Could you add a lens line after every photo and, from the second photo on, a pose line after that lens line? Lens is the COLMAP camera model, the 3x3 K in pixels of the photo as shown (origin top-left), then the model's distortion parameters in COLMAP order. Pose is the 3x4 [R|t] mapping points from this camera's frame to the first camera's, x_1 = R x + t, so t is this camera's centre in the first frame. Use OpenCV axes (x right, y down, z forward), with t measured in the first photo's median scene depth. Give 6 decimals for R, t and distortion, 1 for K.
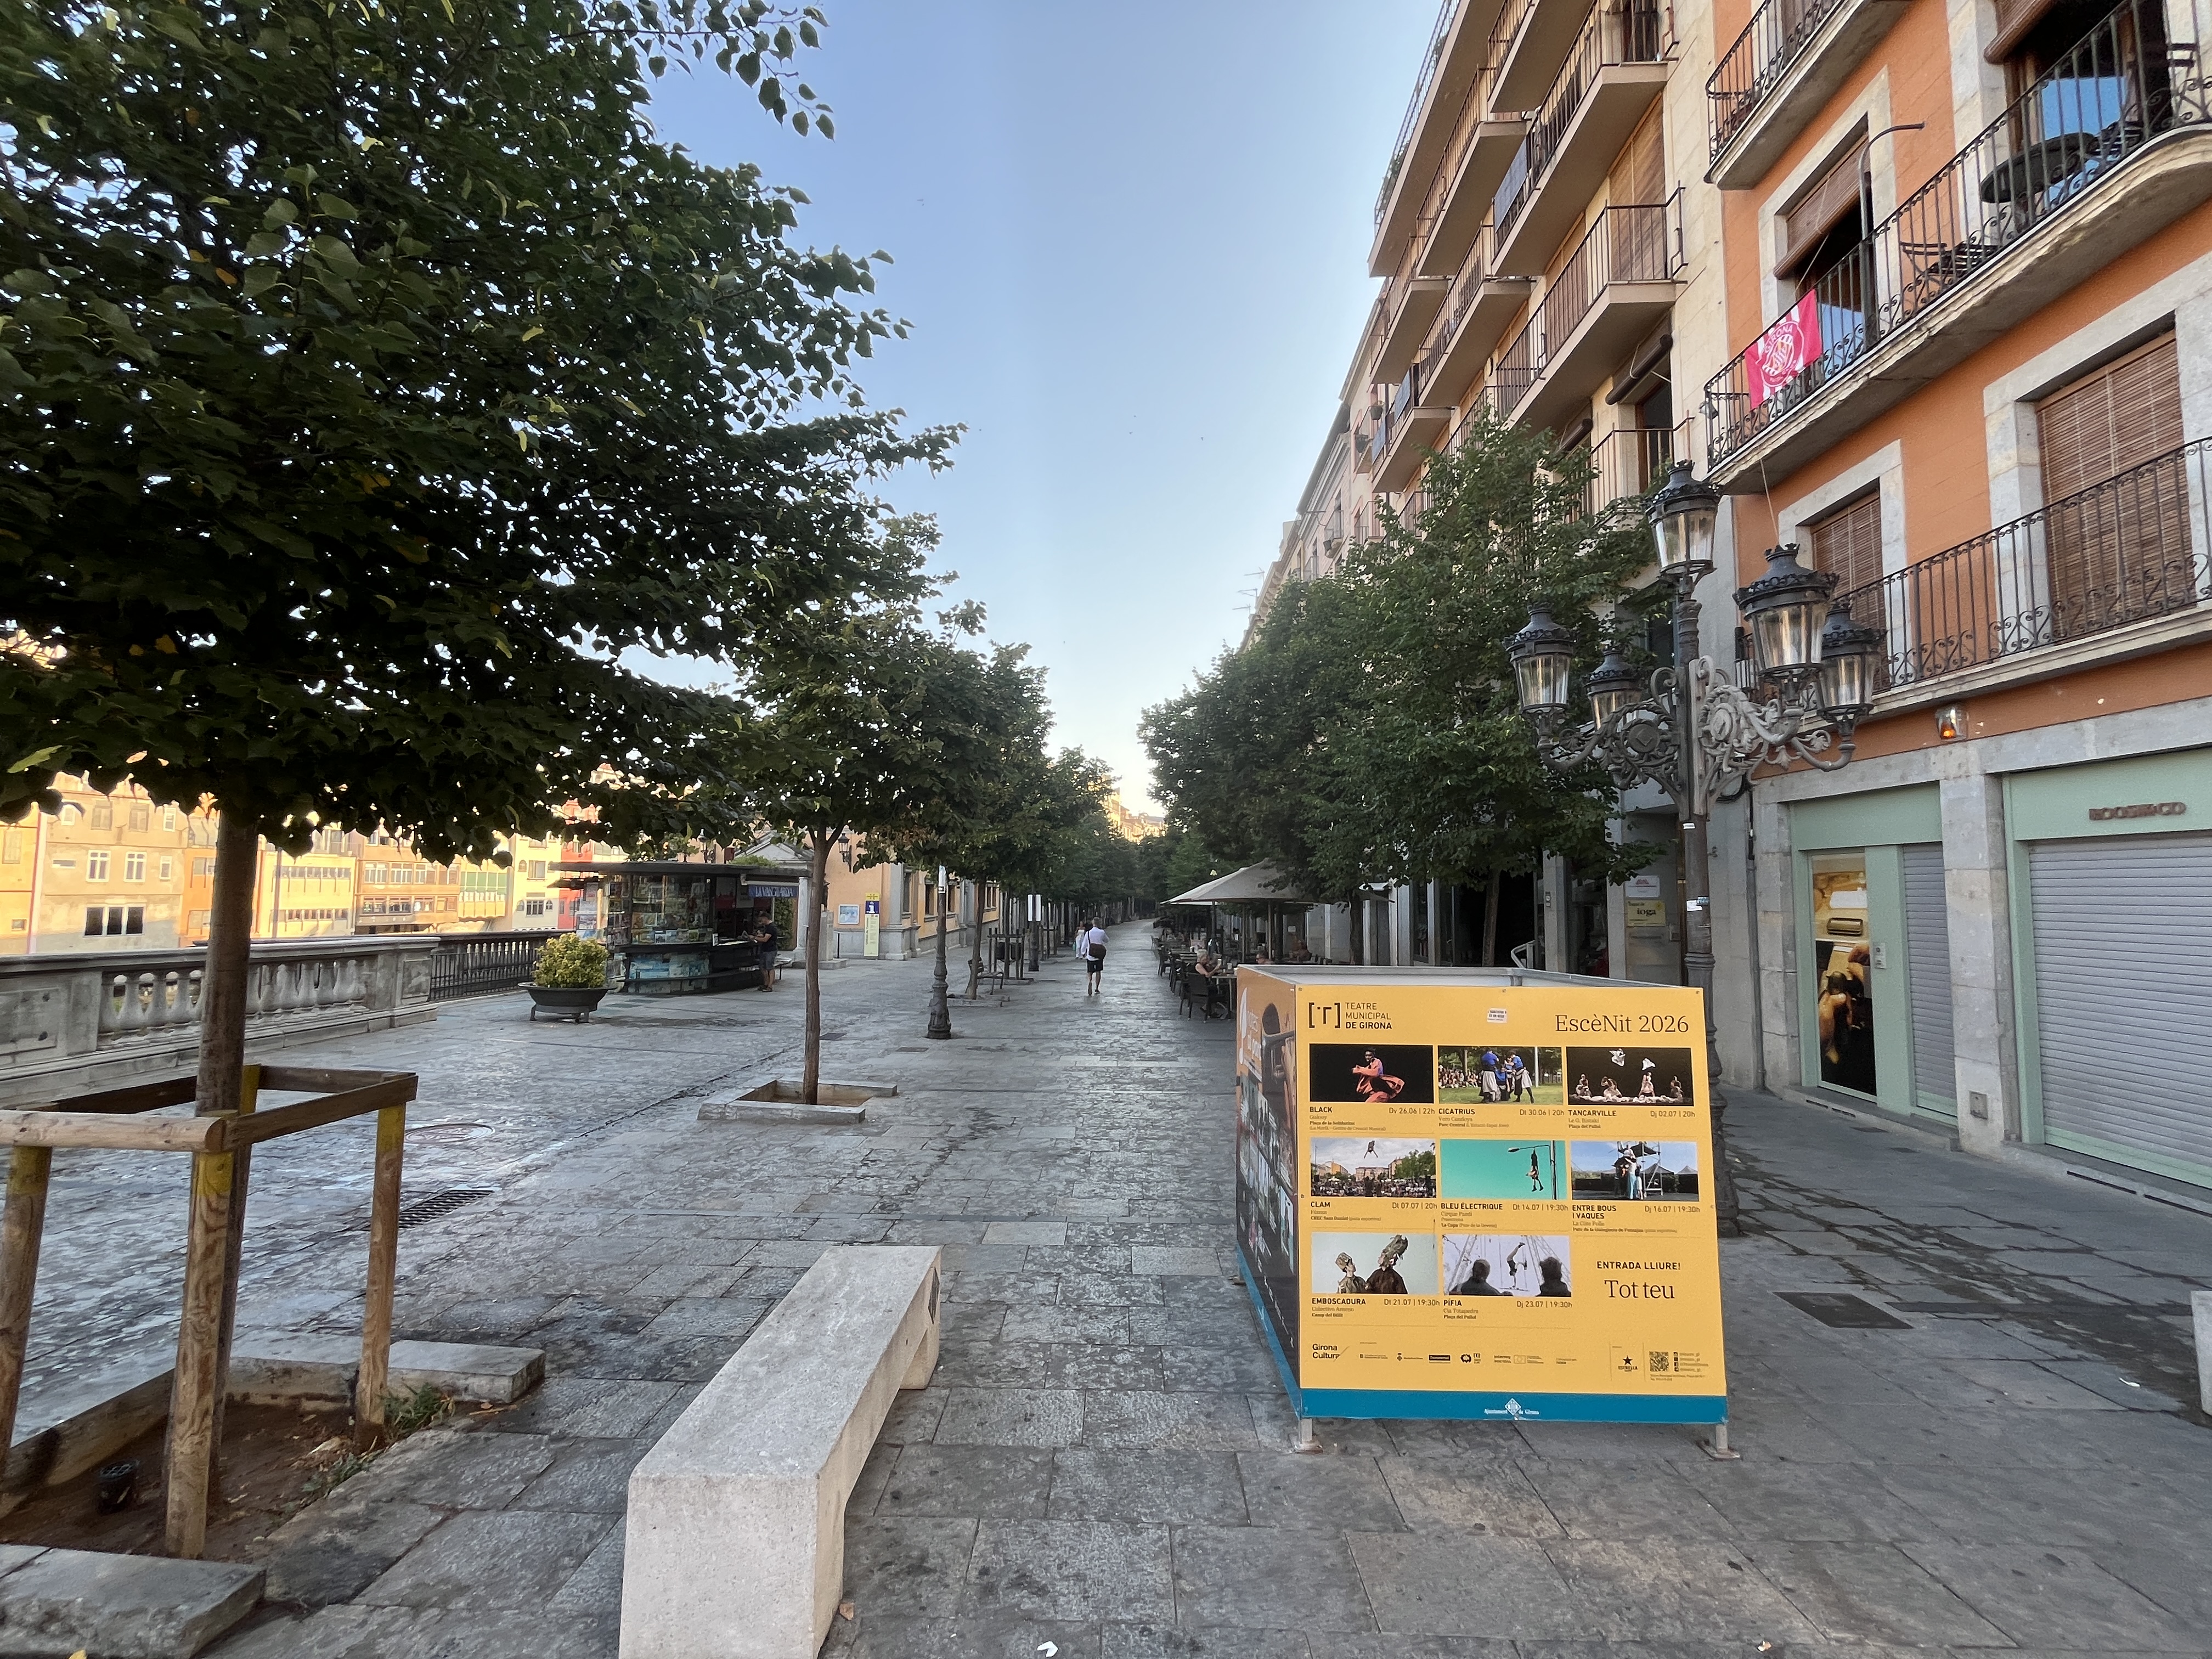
lens RADIAL K [[894.8, 0, 1103.0], [0, 894.8, 829.7], [0, 0, 1]] dist [-0.002359, 0.000005]
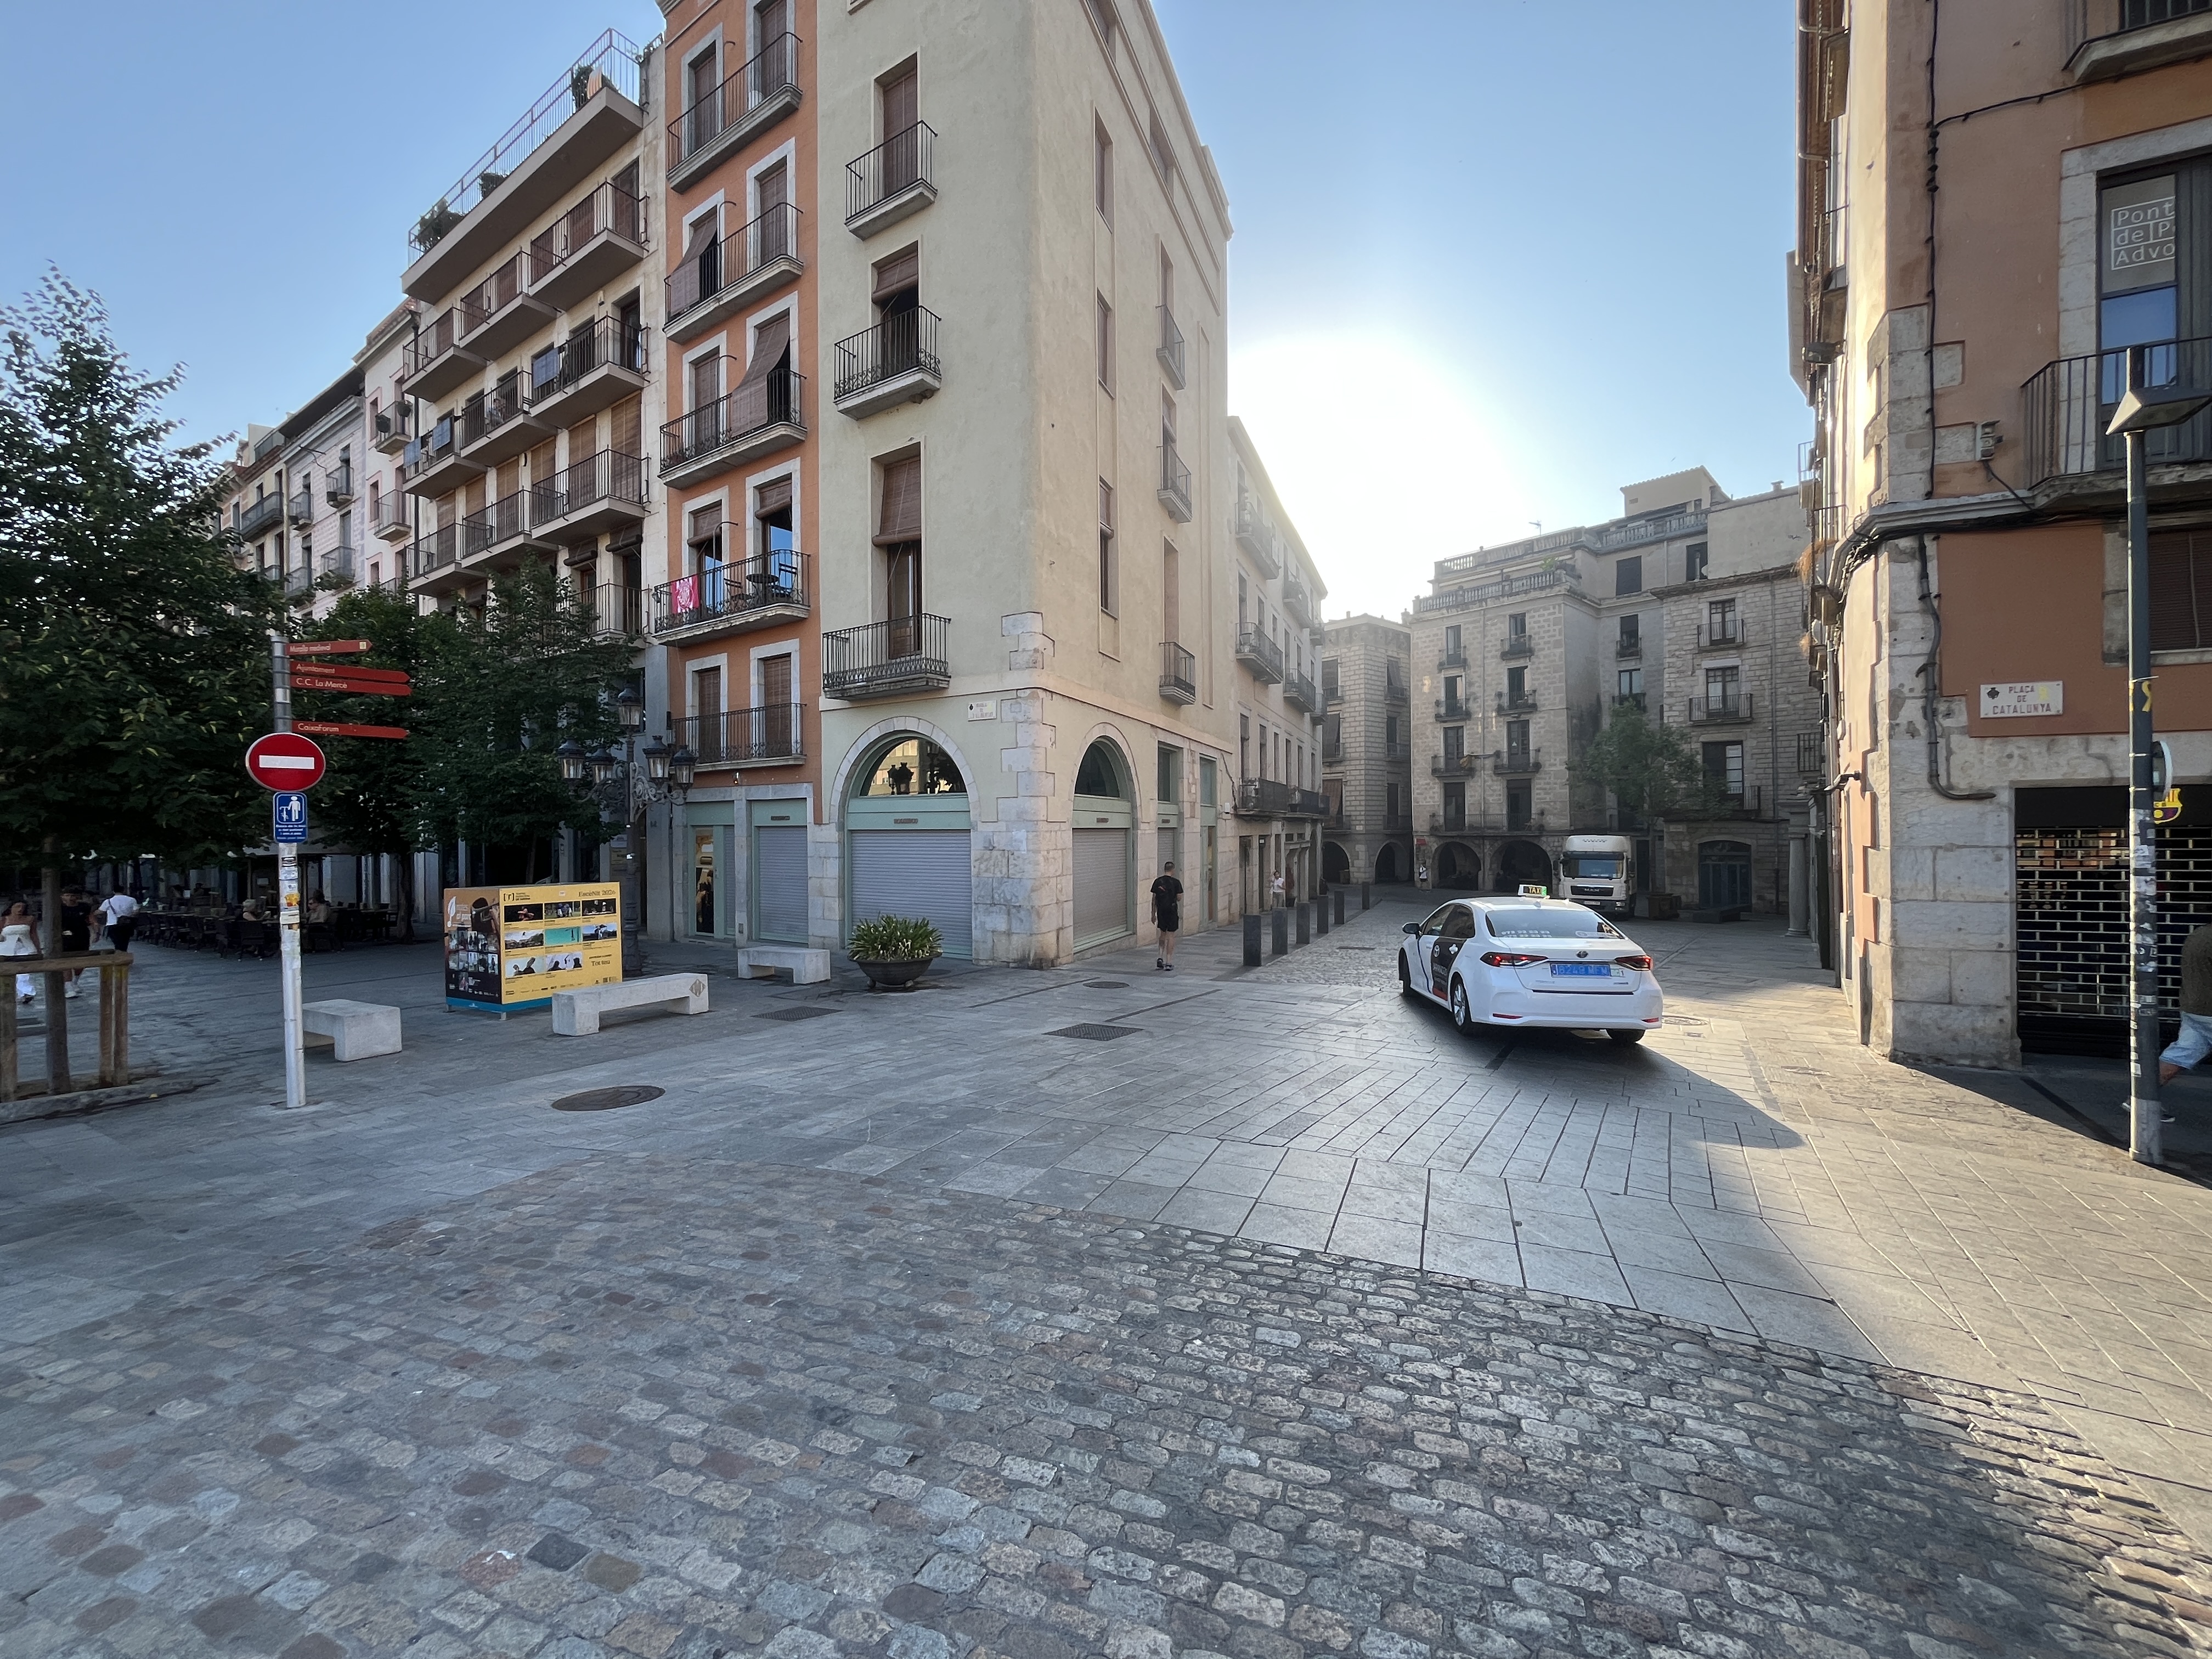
lens RADIAL K [[894.8, 0, 1098.1], [0, 894.8, 834.5], [0, 0, 1]] dist [-0.002359, 0.000005]
pose [[0.528522, -0.016942, 0.848751, -0.542490], [-0.047590, 0.997637, 0.049548, -0.113768], [-0.847585, -0.066579, 0.526467, -0.998498]]
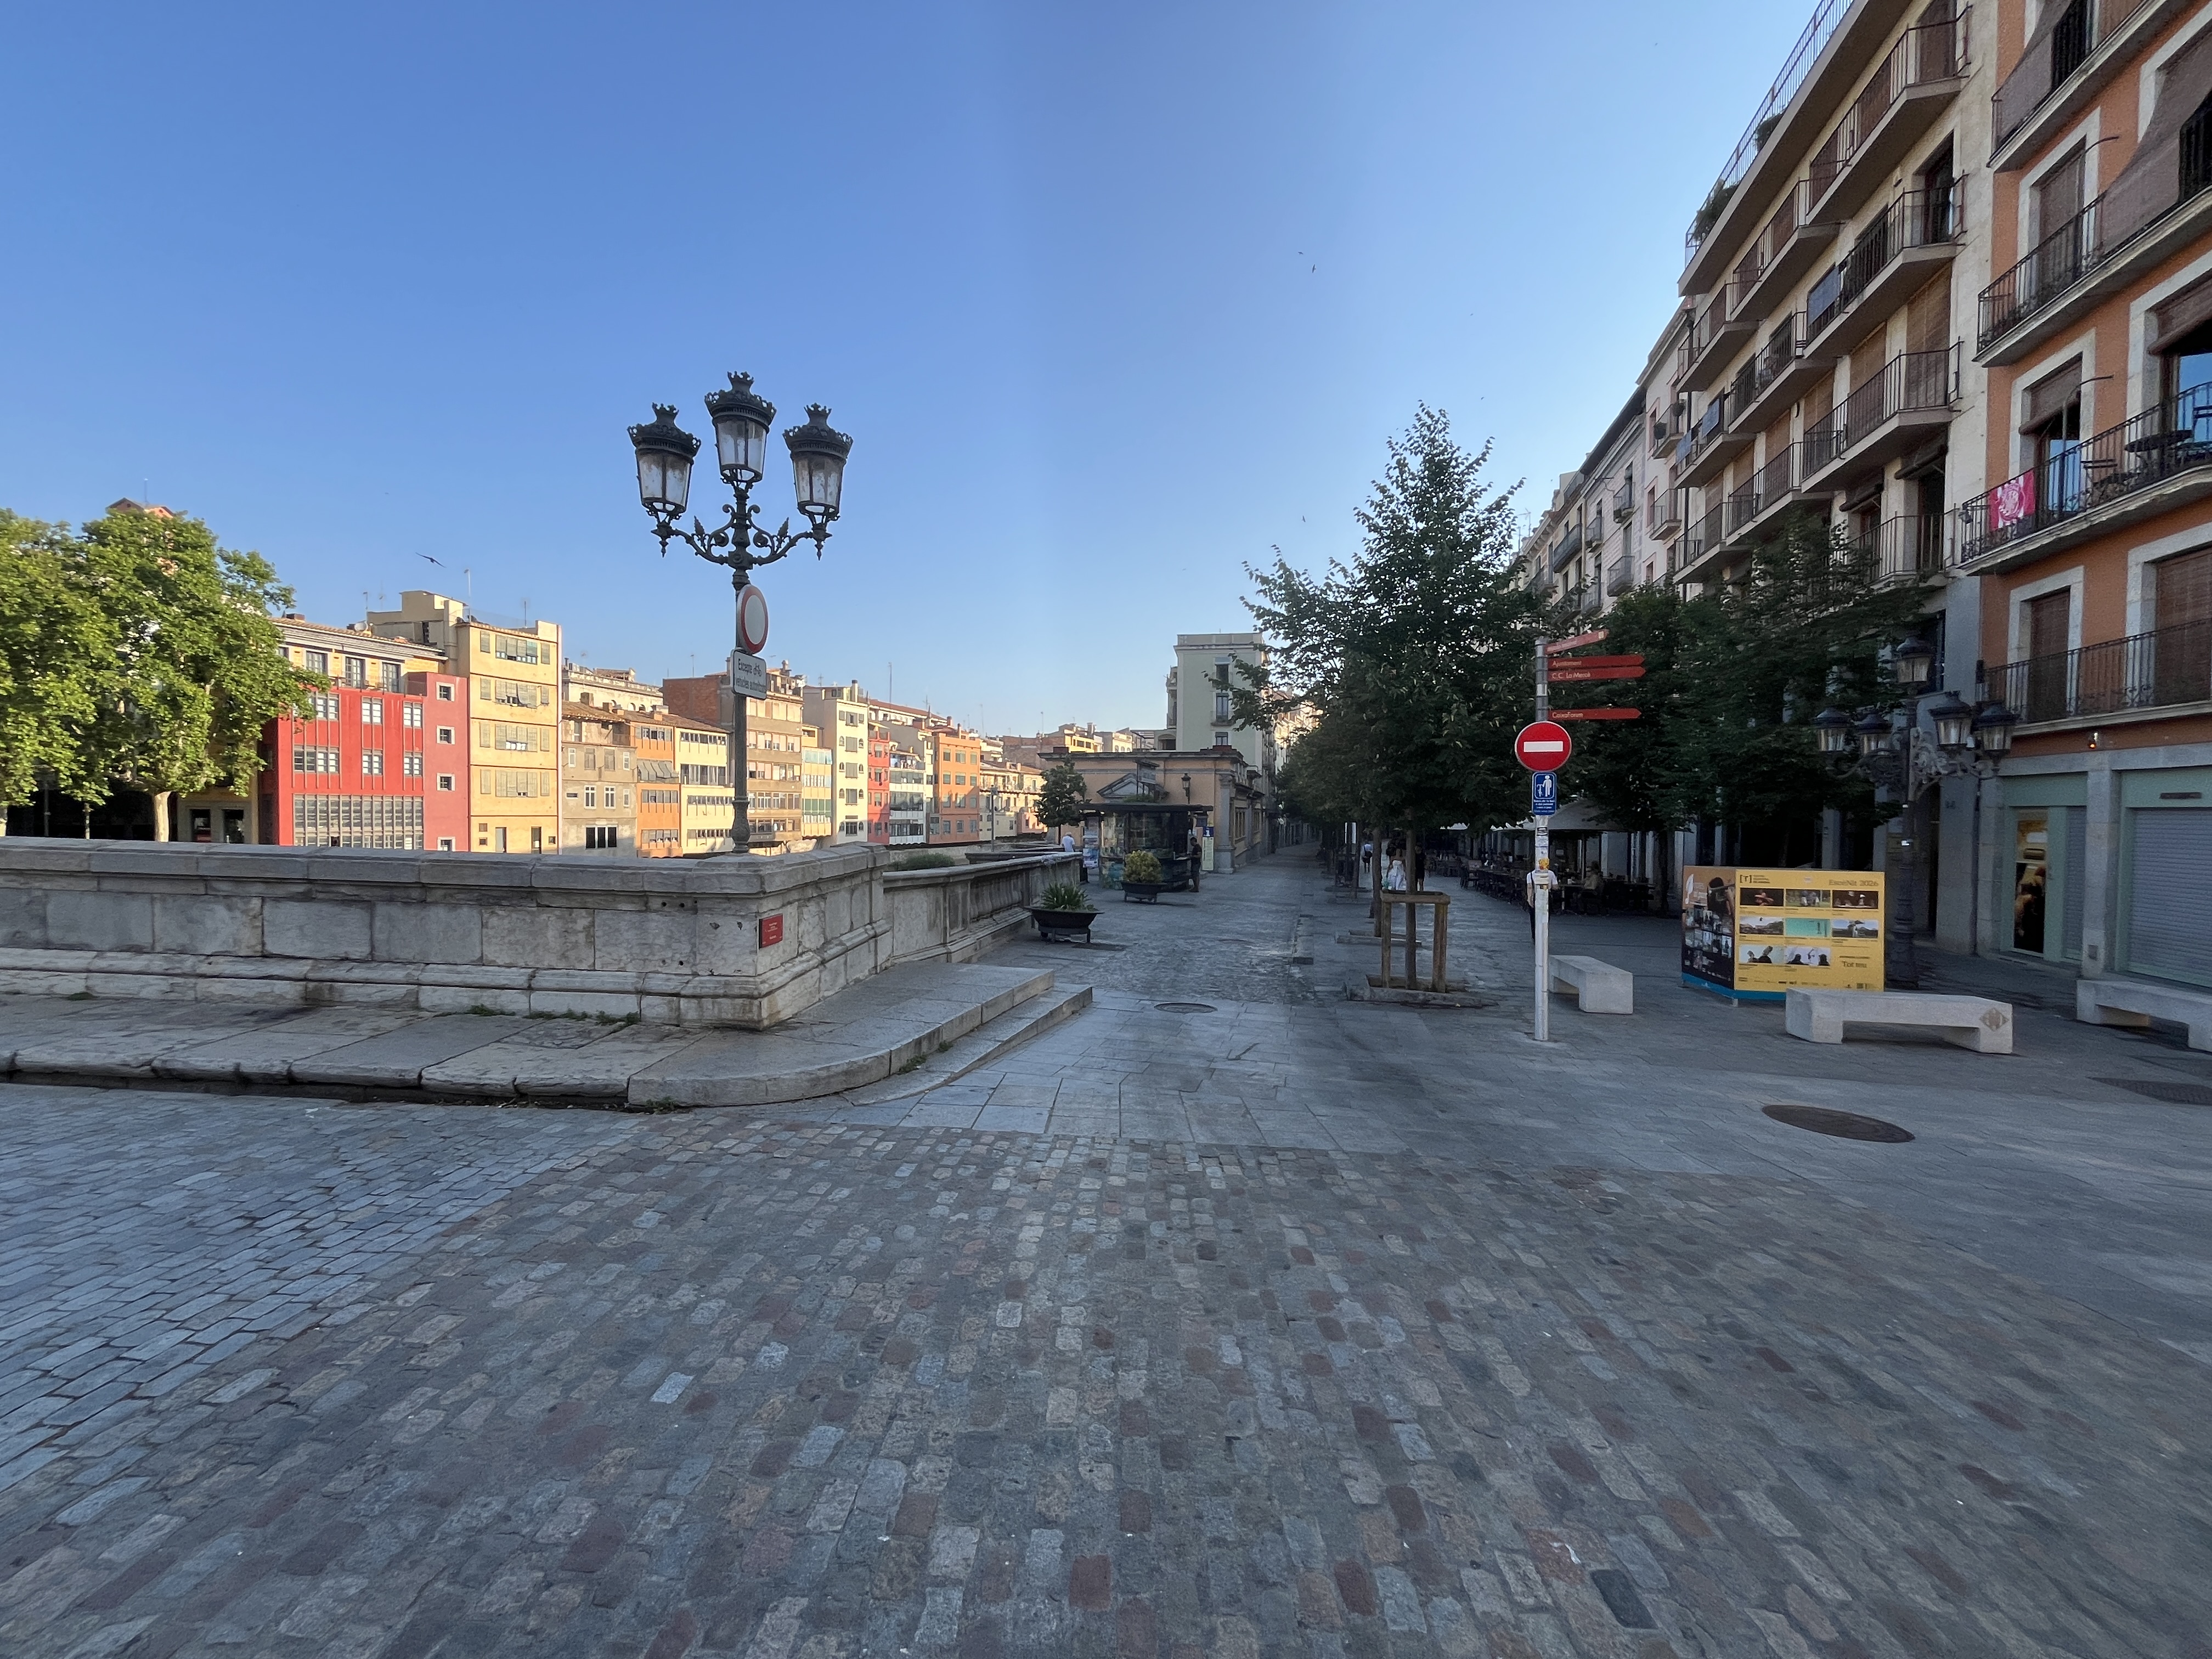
lens RADIAL K [[894.8, 0, 1100.8], [0, 894.8, 830.0], [0, 0, 1]] dist [-0.002359, 0.000005]
pose [[0.975899, 0.004641, -0.218175, -0.493661], [0.014709, 0.996101, 0.086983, -0.105115], [0.217728, -0.088096, 0.972025, -0.979415]]
